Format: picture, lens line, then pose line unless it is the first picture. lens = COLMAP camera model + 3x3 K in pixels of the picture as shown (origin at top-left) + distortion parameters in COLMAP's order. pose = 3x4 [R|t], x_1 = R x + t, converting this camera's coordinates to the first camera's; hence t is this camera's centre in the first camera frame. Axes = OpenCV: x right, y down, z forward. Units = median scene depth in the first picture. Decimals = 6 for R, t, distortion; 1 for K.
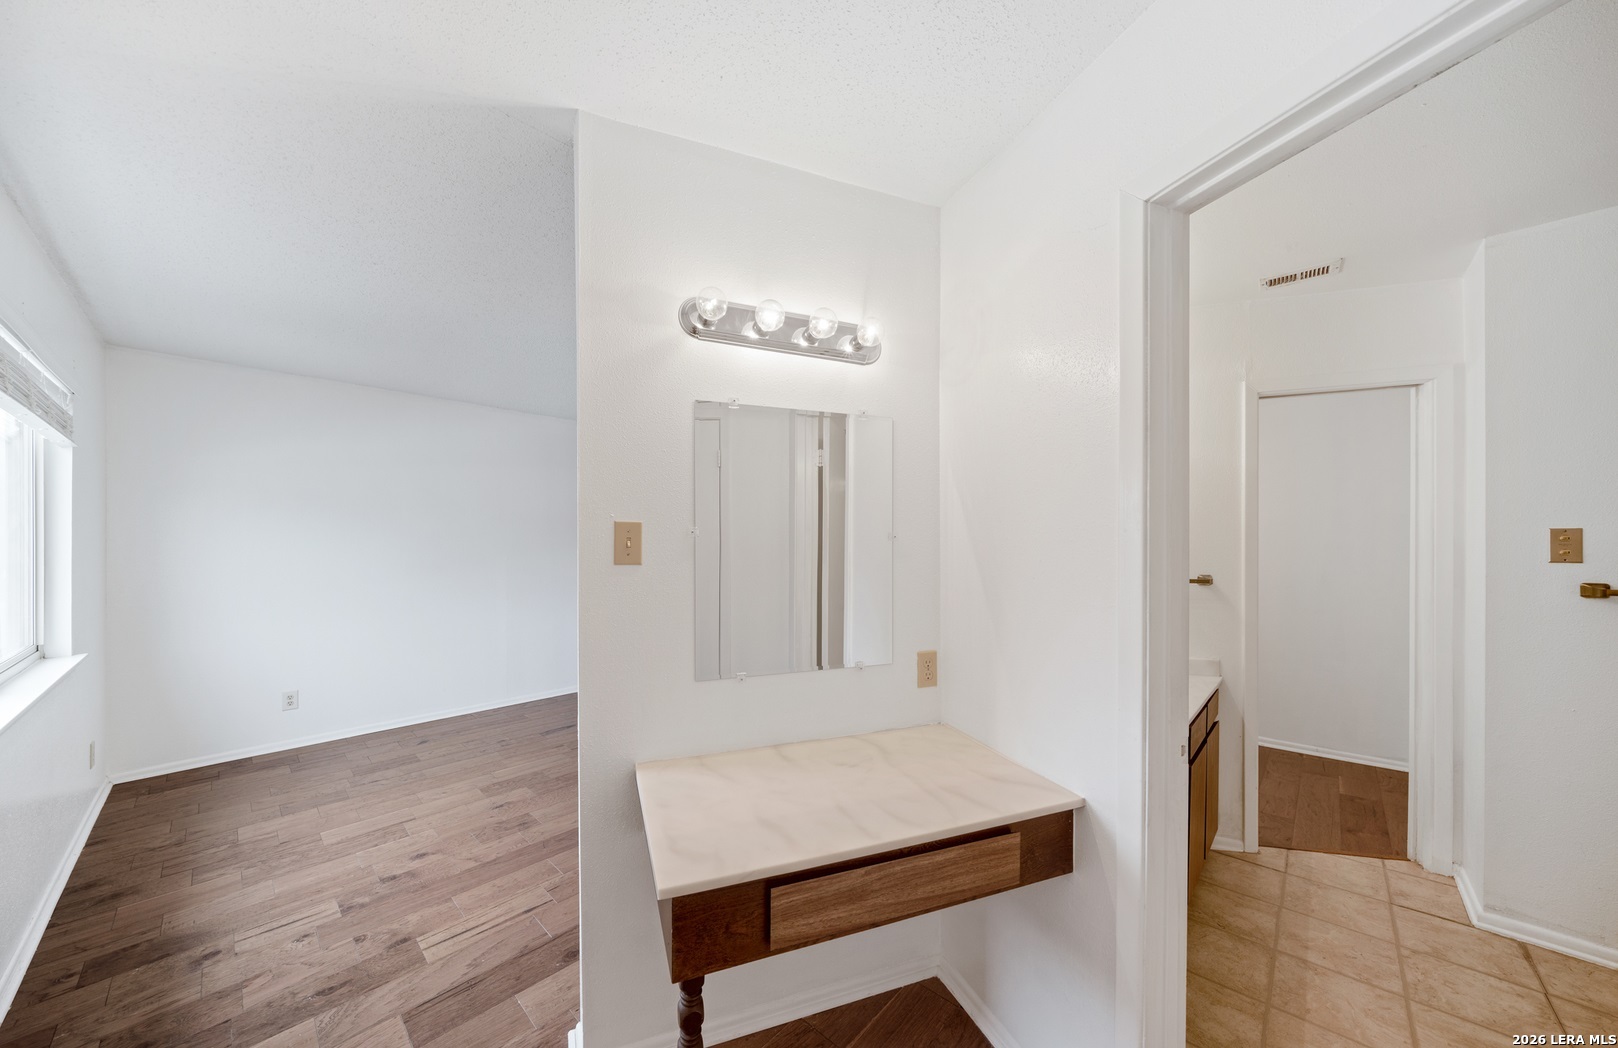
lens RADIAL K [[558.8, 0, 811.0], [0, 558.8, 531.1], [0, 0, 1]] dist [-0.001654, 0.000027]
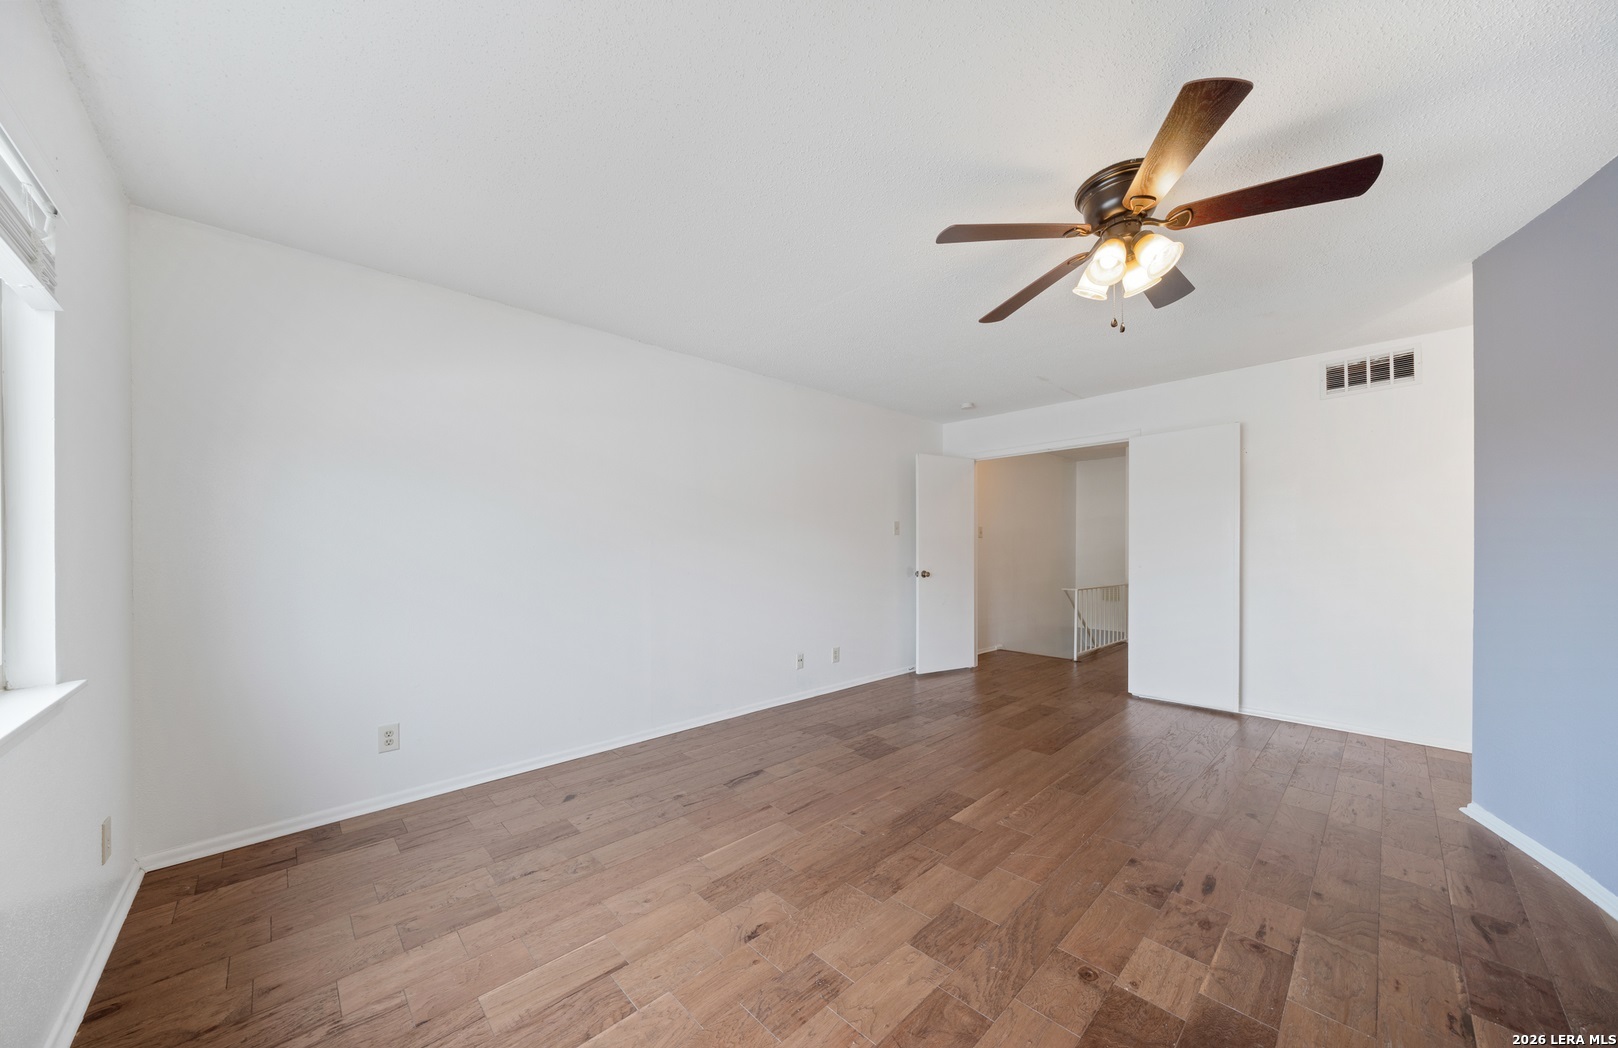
lens RADIAL K [[558.8, 0, 806.8], [0, 558.8, 537.1], [0, 0, 1]] dist [-0.001654, 0.000027]
pose [[0.998561, -0.011728, -0.052339, -0.417453], [0.011554, 0.999927, -0.003622, 0.067217], [0.052378, 0.003013, 0.998623, 0.368567]]
